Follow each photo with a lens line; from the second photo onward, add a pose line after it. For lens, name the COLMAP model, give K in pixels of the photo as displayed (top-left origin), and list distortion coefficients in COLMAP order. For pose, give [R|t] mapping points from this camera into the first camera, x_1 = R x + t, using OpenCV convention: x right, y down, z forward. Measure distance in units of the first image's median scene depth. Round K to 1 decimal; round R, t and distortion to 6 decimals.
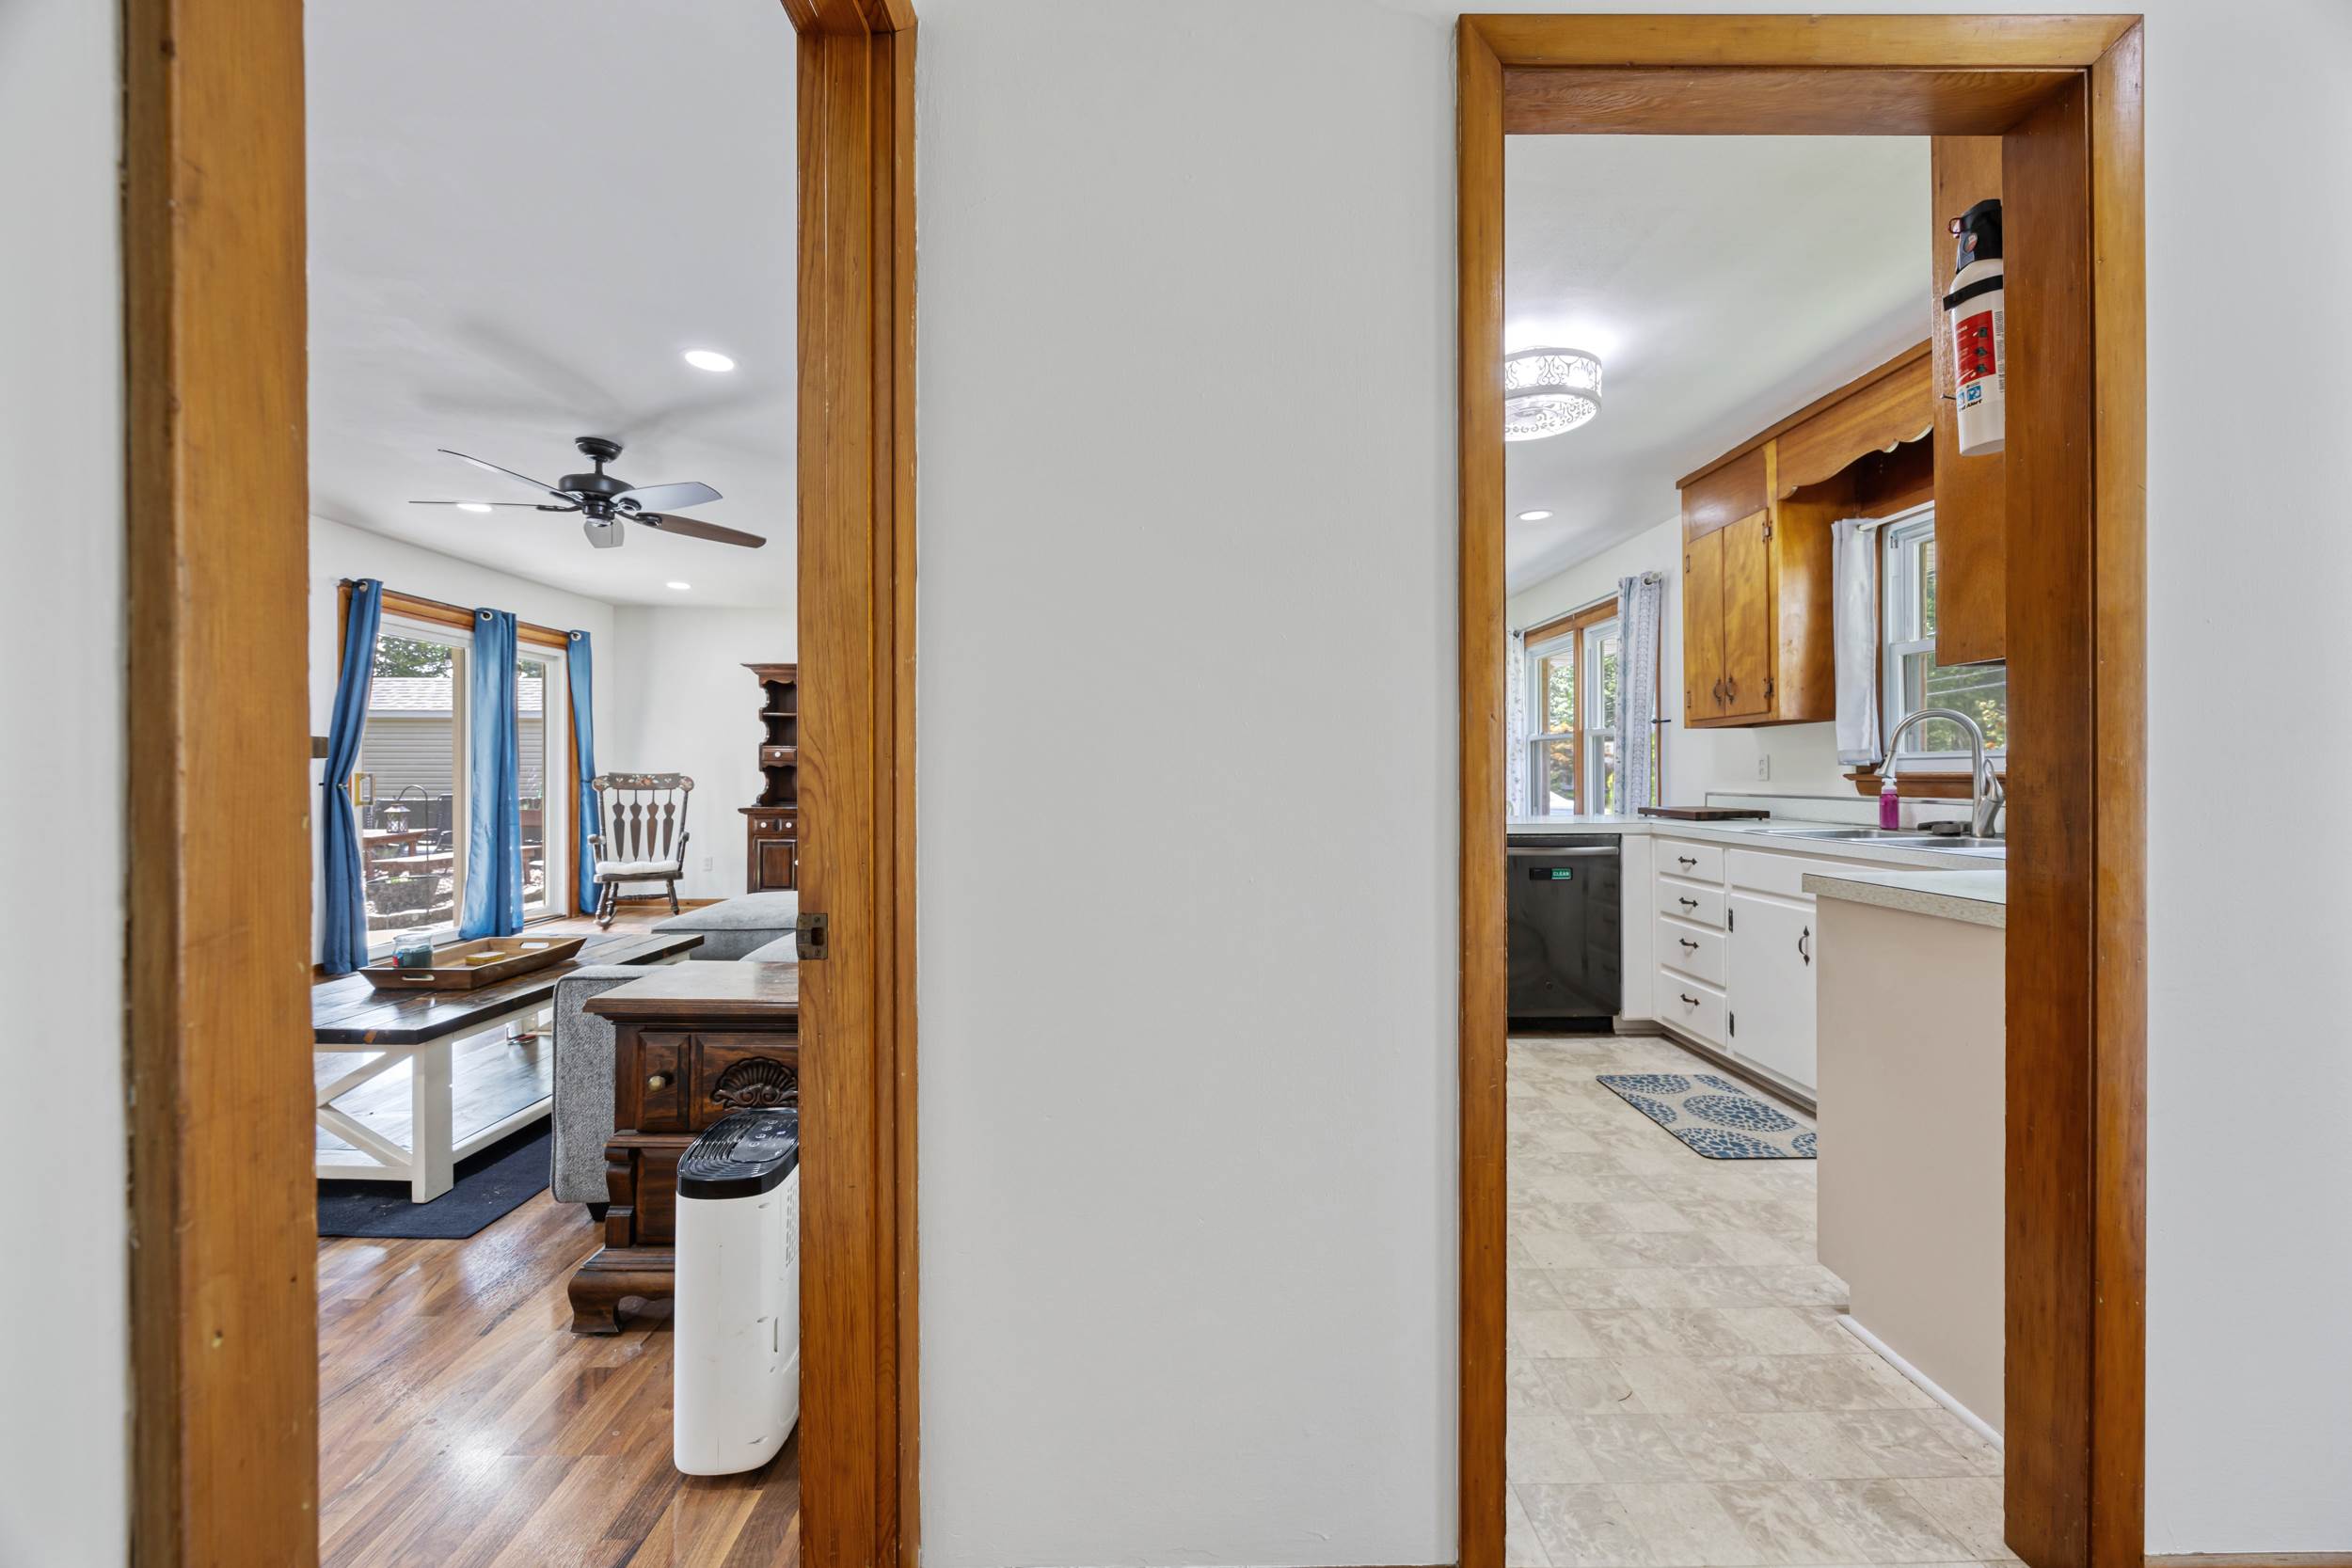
lens RADIAL K [[898.0, 0, 1174.9], [0, 898.0, 778.7], [0, 0, 1]] dist [-0.000931, 0.000030]
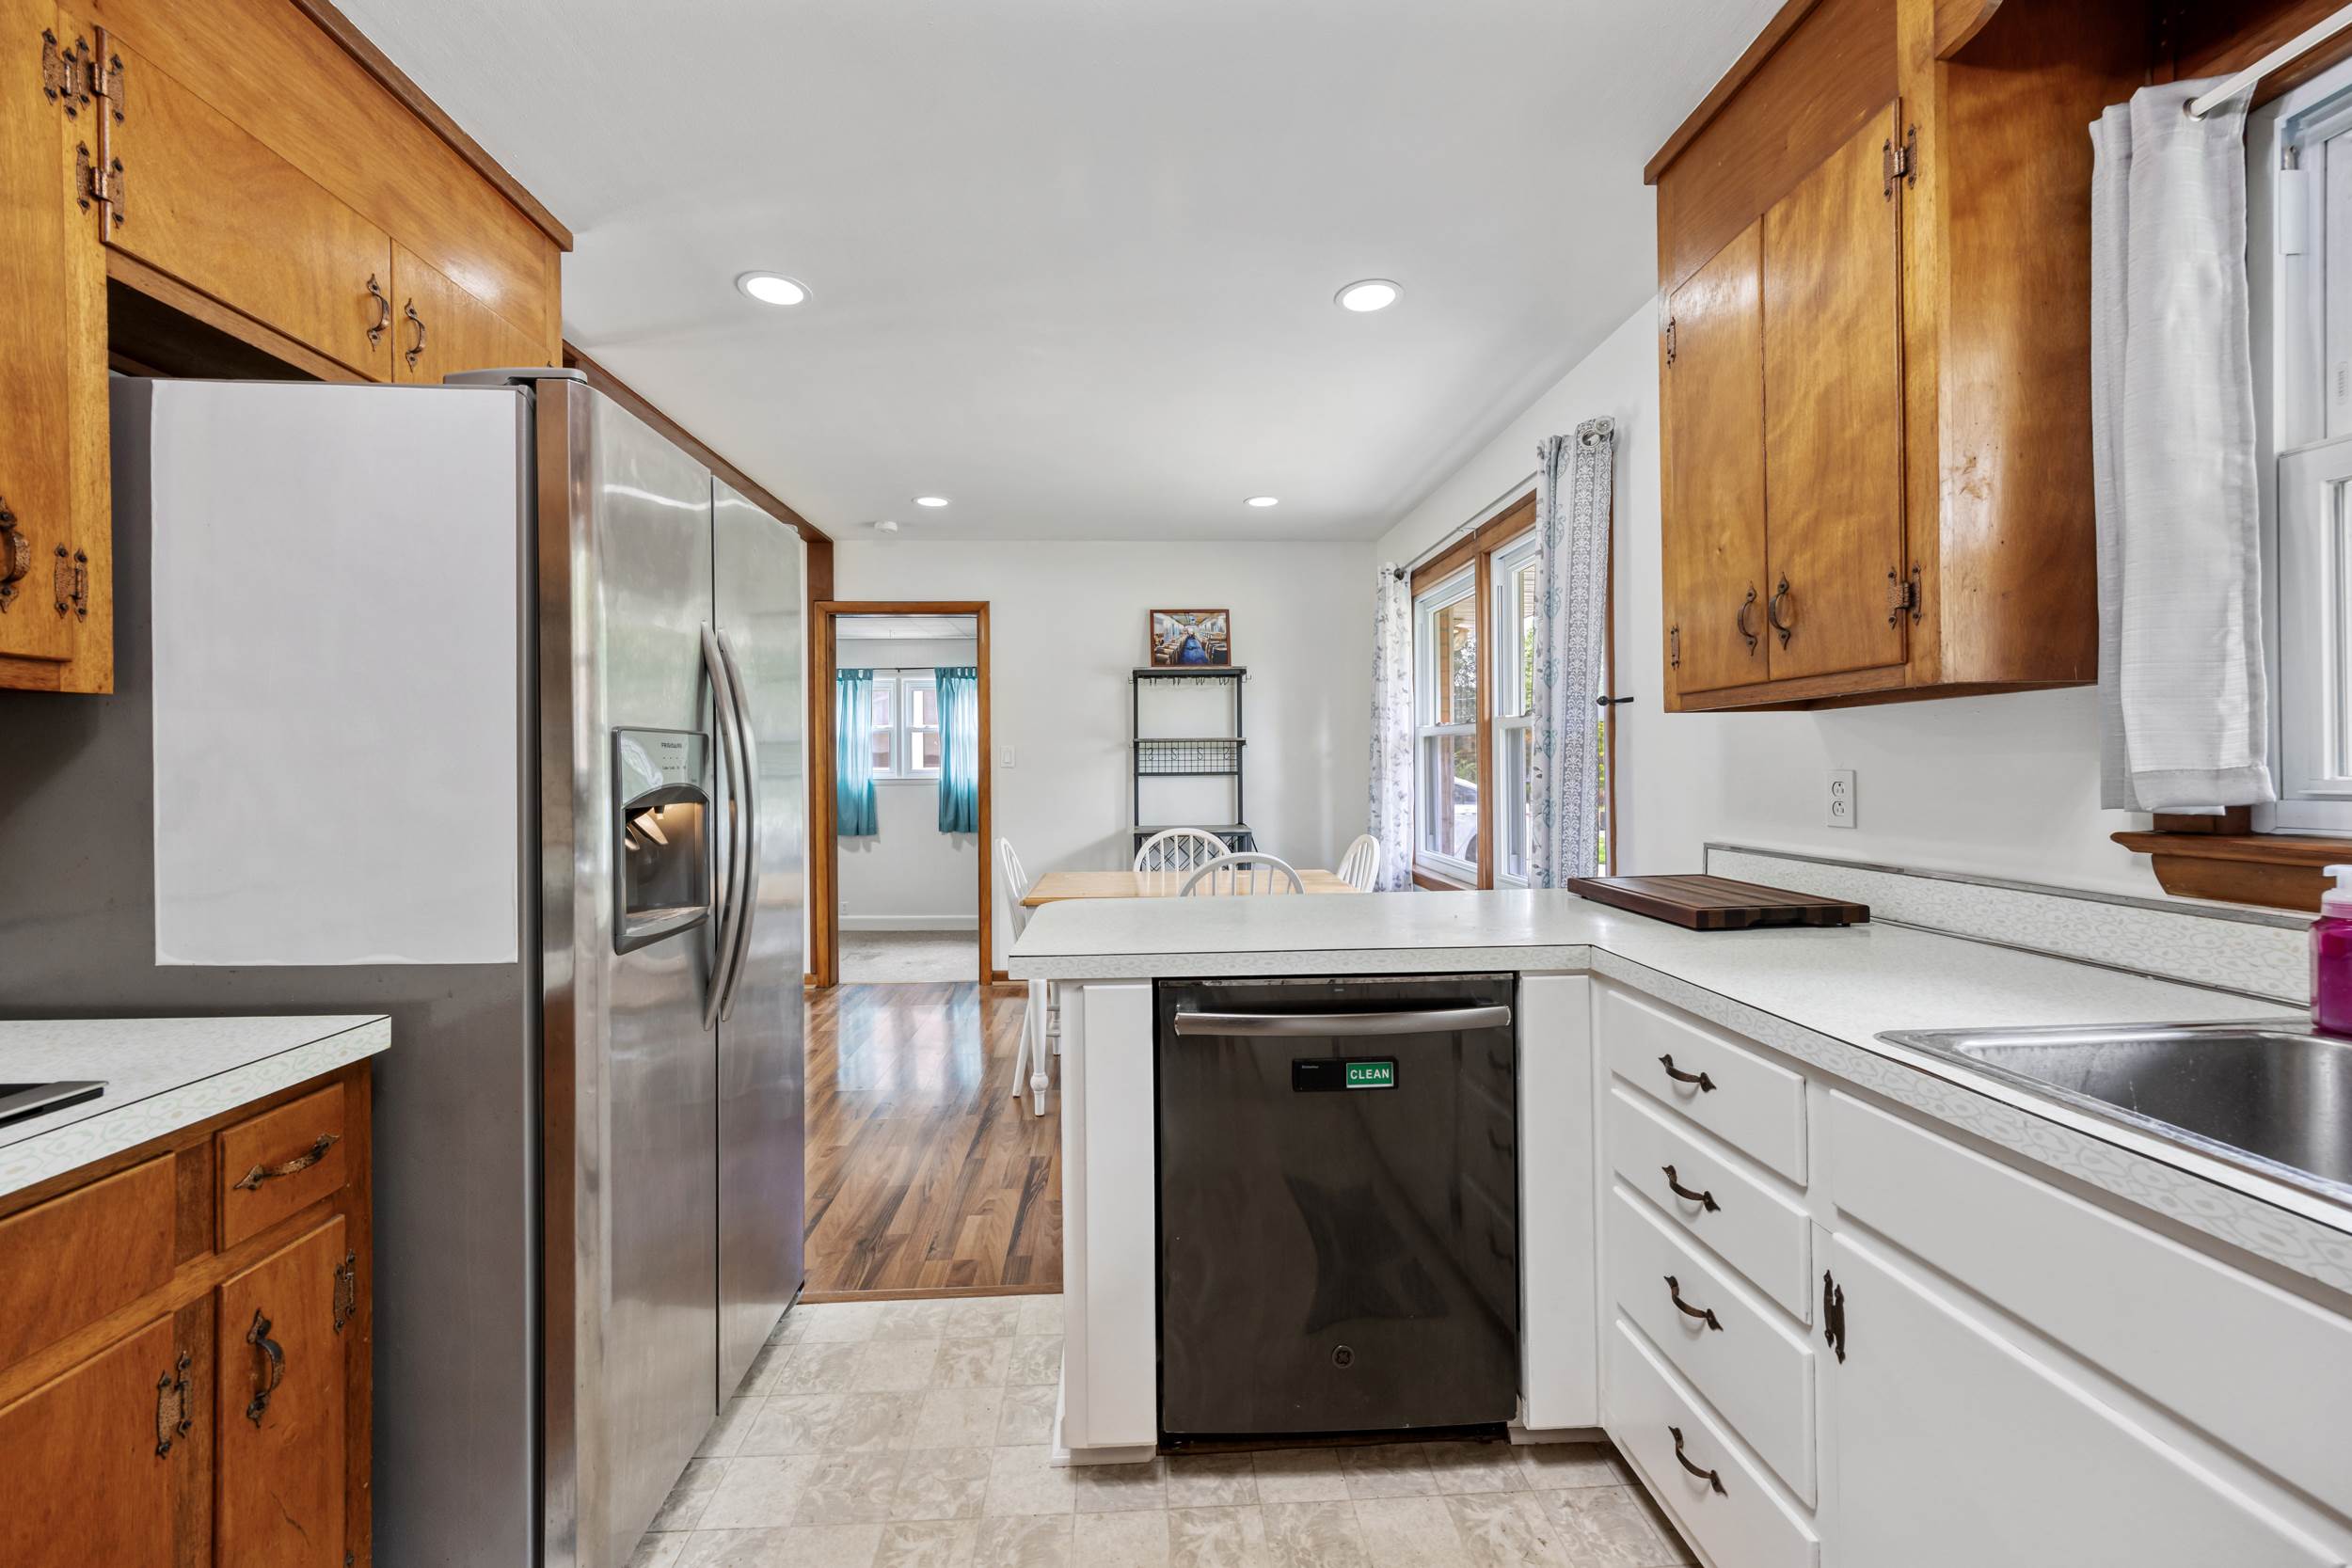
lens RADIAL K [[905.6, 0, 1165.4], [0, 905.6, 773.5], [0, 0, 1]] dist [0.002103, 0.000191]
pose [[0.999416, -0.006606, 0.033536, 0.369946], [0.006563, 0.999978, 0.001372, -0.033502], [-0.033544, -0.001151, 0.999437, 0.679817]]
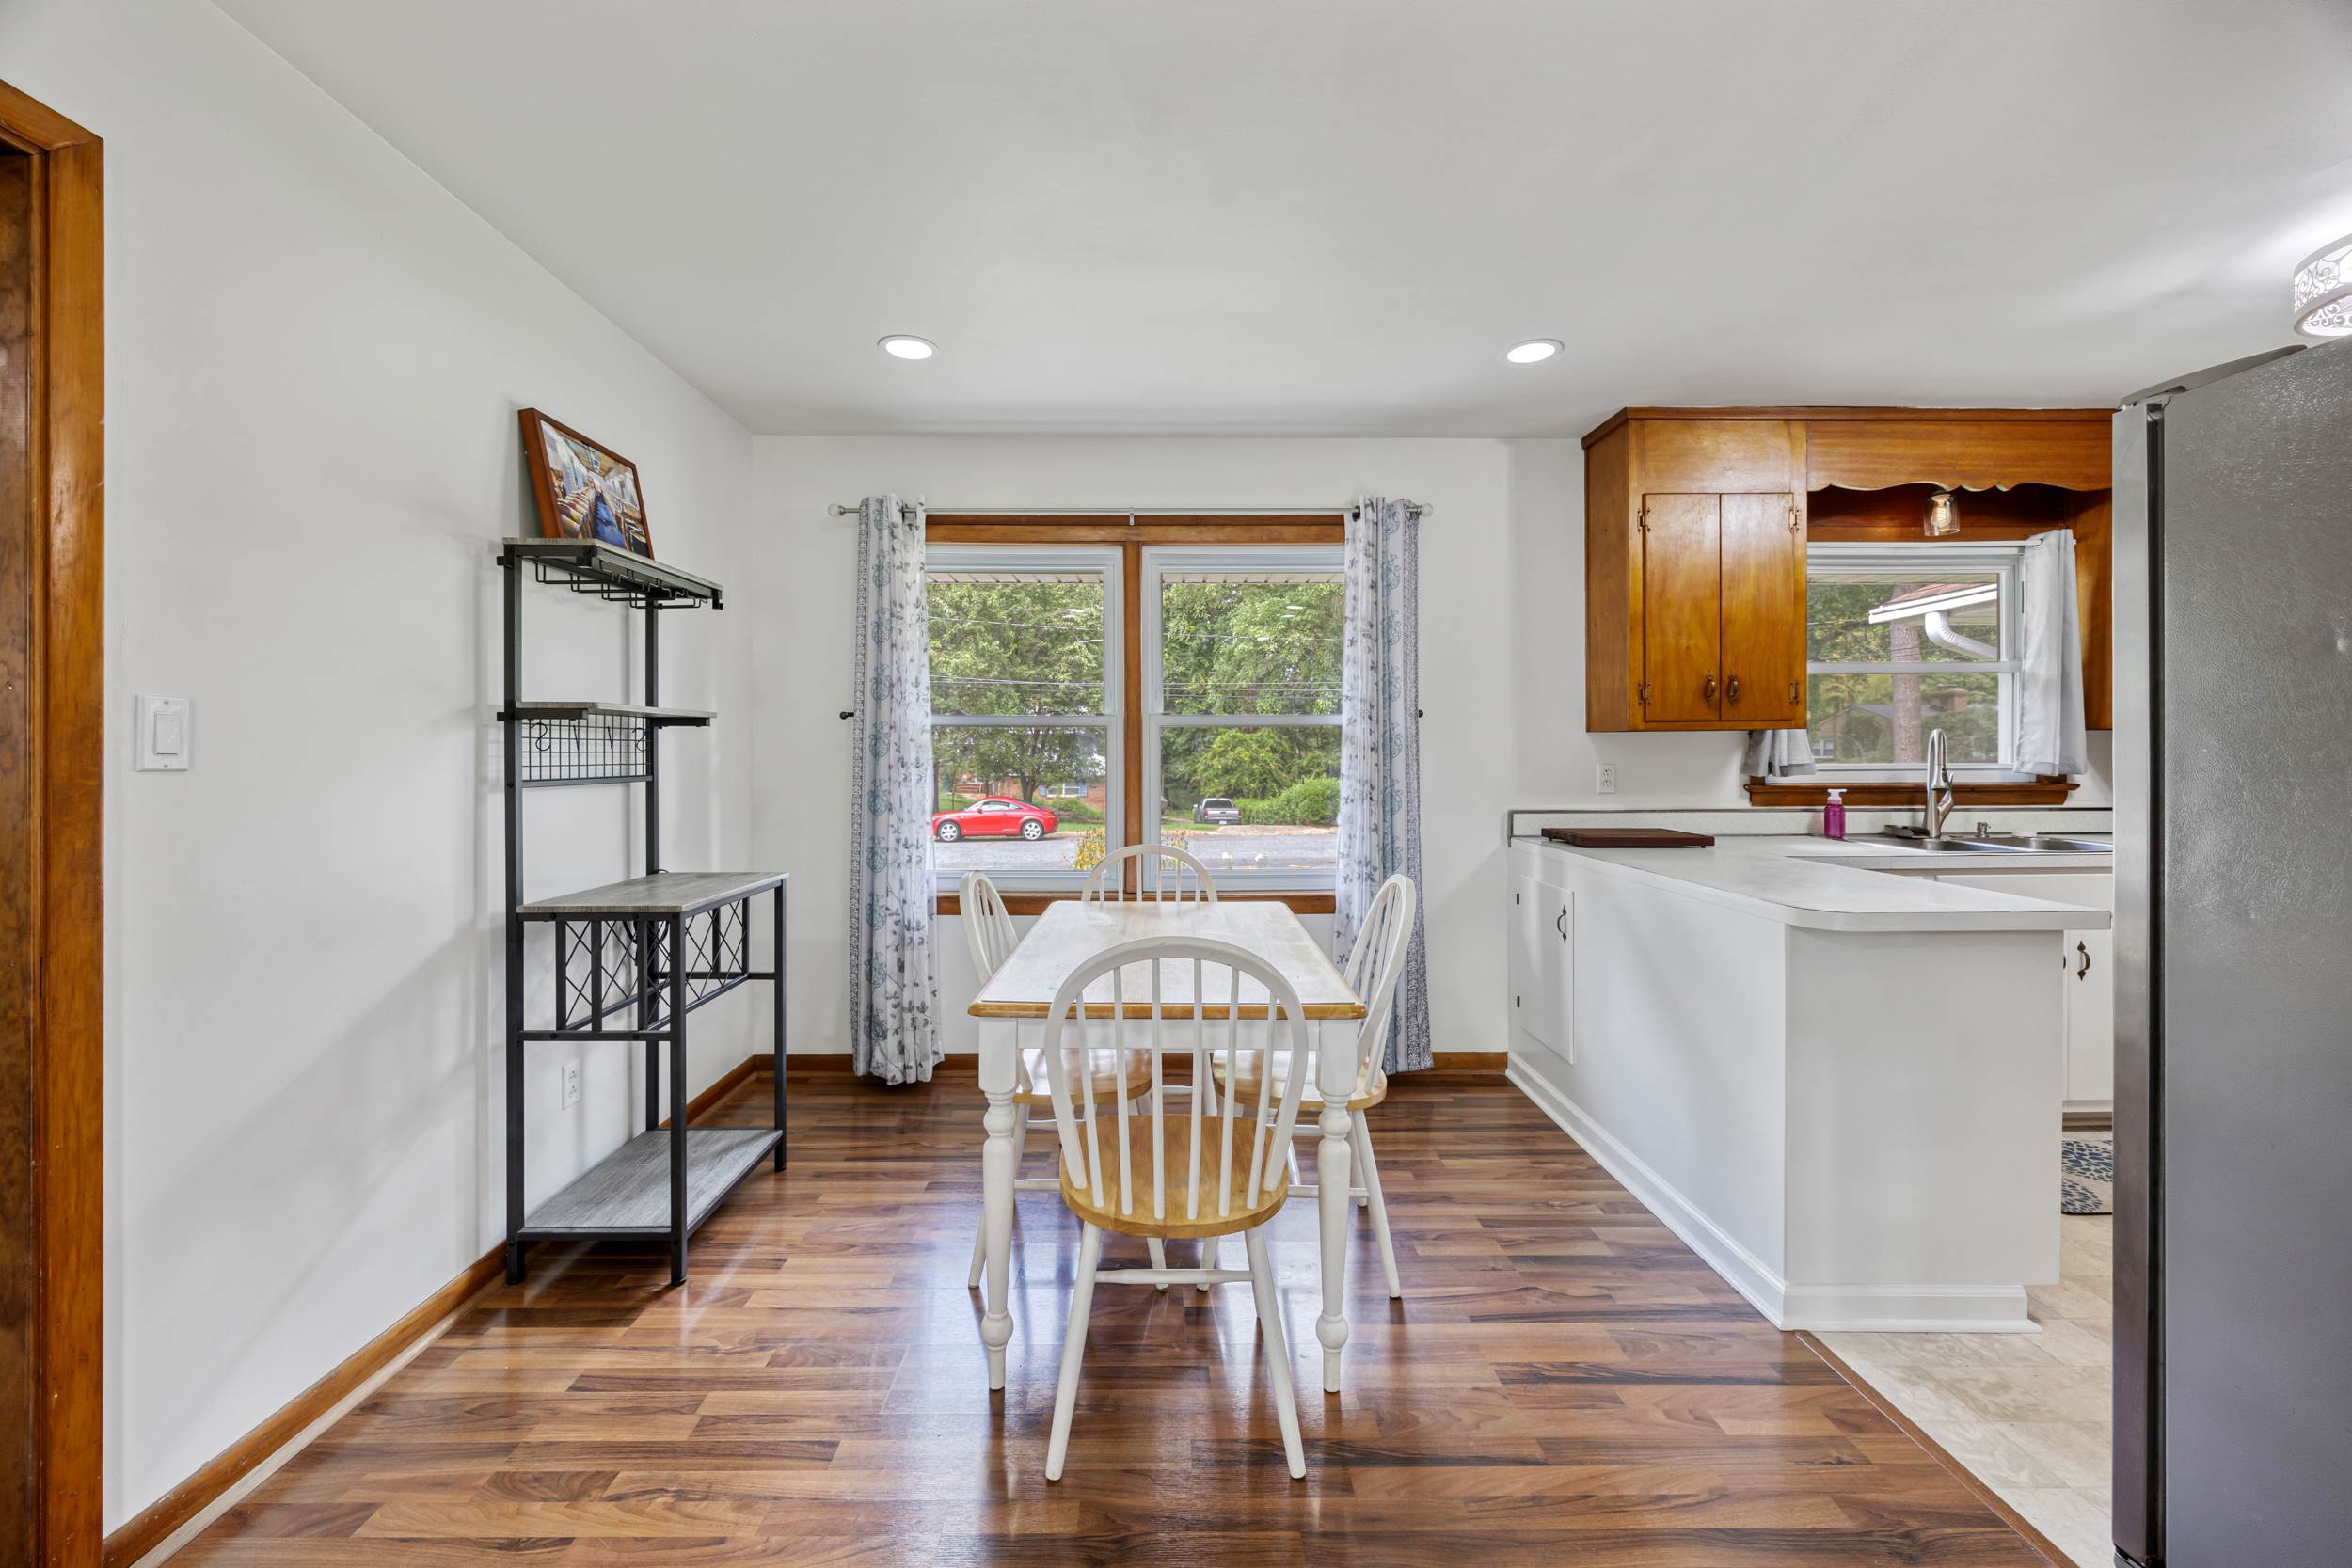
lens RADIAL K [[908.7, 0, 1167.6], [0, 908.7, 756.2], [0, 0, 1]] dist [-0.000871, 0.000025]
pose [[-0.000811, 0.002099, 0.999997, -0.260744], [0.010065, 0.999947, -0.002091, -0.044035], [-0.999949, 0.010063, -0.000832, 1.720887]]
